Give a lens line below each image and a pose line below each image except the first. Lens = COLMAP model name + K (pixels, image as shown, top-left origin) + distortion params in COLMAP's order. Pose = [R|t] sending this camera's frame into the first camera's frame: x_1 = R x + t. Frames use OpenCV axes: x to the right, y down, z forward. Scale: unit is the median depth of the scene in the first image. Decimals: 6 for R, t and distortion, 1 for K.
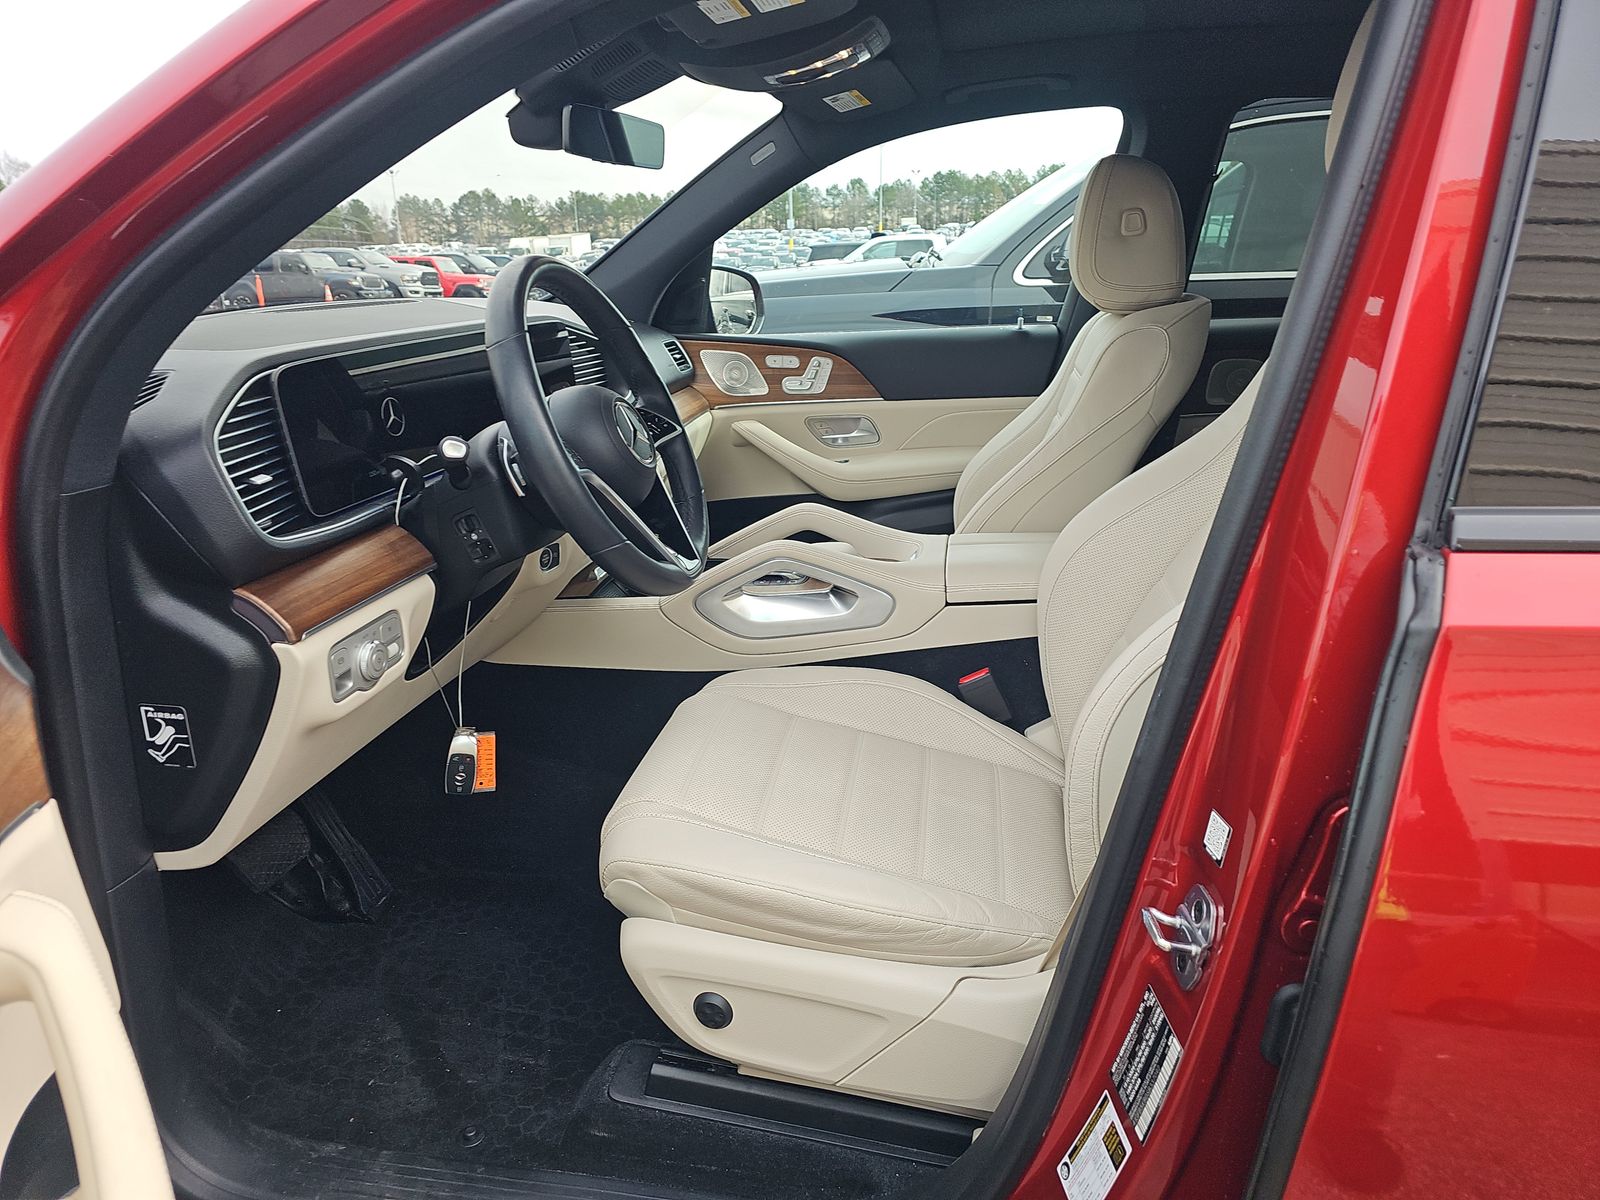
lens RADIAL K [[1056.3, 0, 828.4], [0, 1056.3, 609.9], [0, 0, 1]] dist [0.033319, -0.024008]
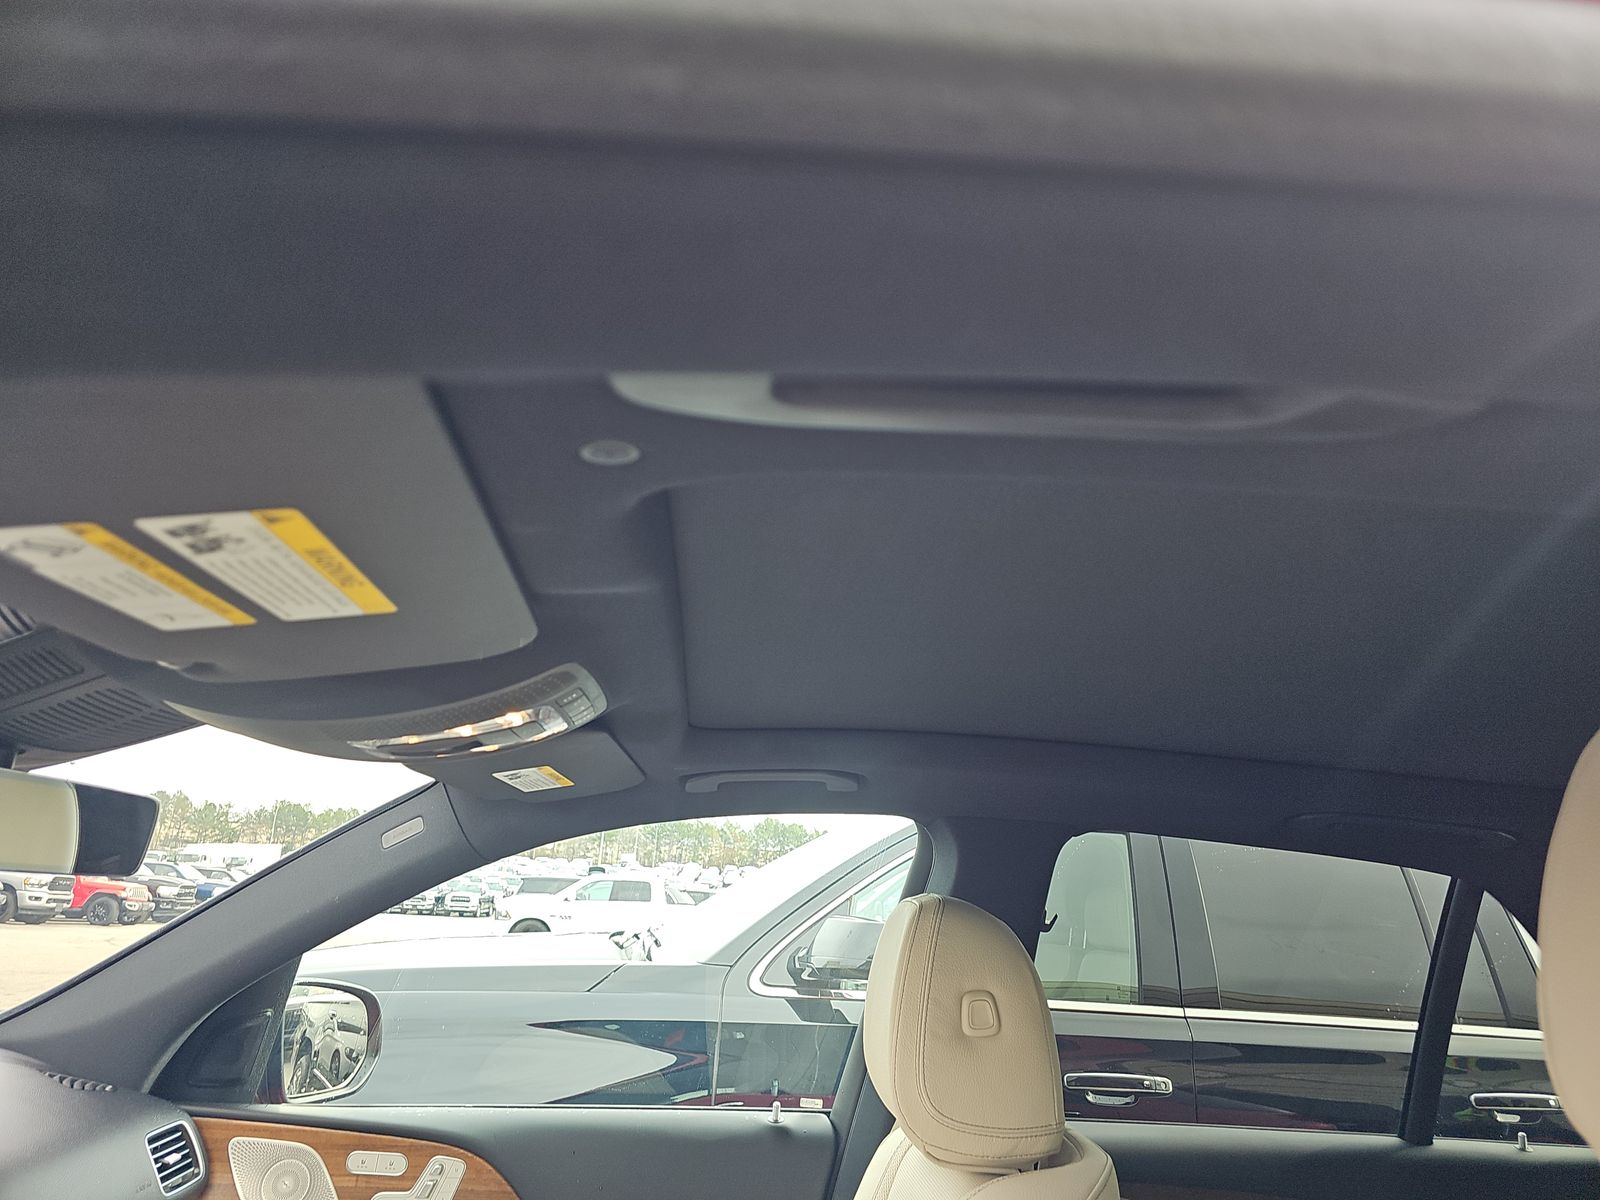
lens RADIAL K [[1056.3, 0, 799.8], [0, 1056.3, 594.0], [0, 0, 1]] dist [0.033319, -0.024008]
pose [[0.971001, 0.134645, 0.197552, 0.022400], [-0.000190, 0.826756, -0.562561, -0.148312], [-0.239073, 0.546210, 0.802807, 0.271461]]
